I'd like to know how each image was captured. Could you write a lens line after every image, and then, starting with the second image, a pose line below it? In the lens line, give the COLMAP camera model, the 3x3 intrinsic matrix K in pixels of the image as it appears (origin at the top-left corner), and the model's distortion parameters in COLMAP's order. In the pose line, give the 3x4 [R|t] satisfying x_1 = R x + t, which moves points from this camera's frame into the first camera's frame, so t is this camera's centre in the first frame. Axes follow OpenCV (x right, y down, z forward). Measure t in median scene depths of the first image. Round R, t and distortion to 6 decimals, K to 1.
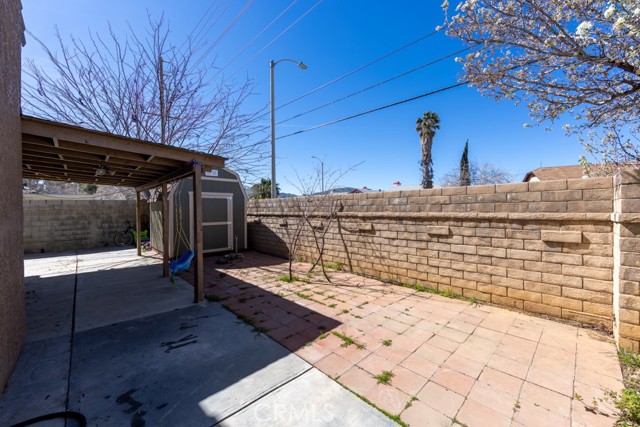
lens RADIAL K [[249.3, 0, 319.5], [0, 249.3, 213.2], [0, 0, 1]] dist [-0.003155, 0.000845]
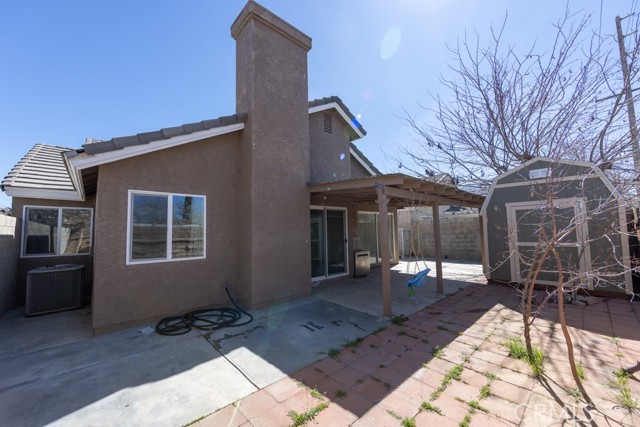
lens RADIAL K [[249.3, 0, 319.4], [0, 249.3, 212.6], [0, 0, 1]] dist [-0.003155, 0.000845]
pose [[-0.026805, -0.064613, -0.997550, 0.620467], [0.009084, 0.997852, -0.064876, -0.016848], [0.999599, -0.010801, -0.026161, 0.777725]]
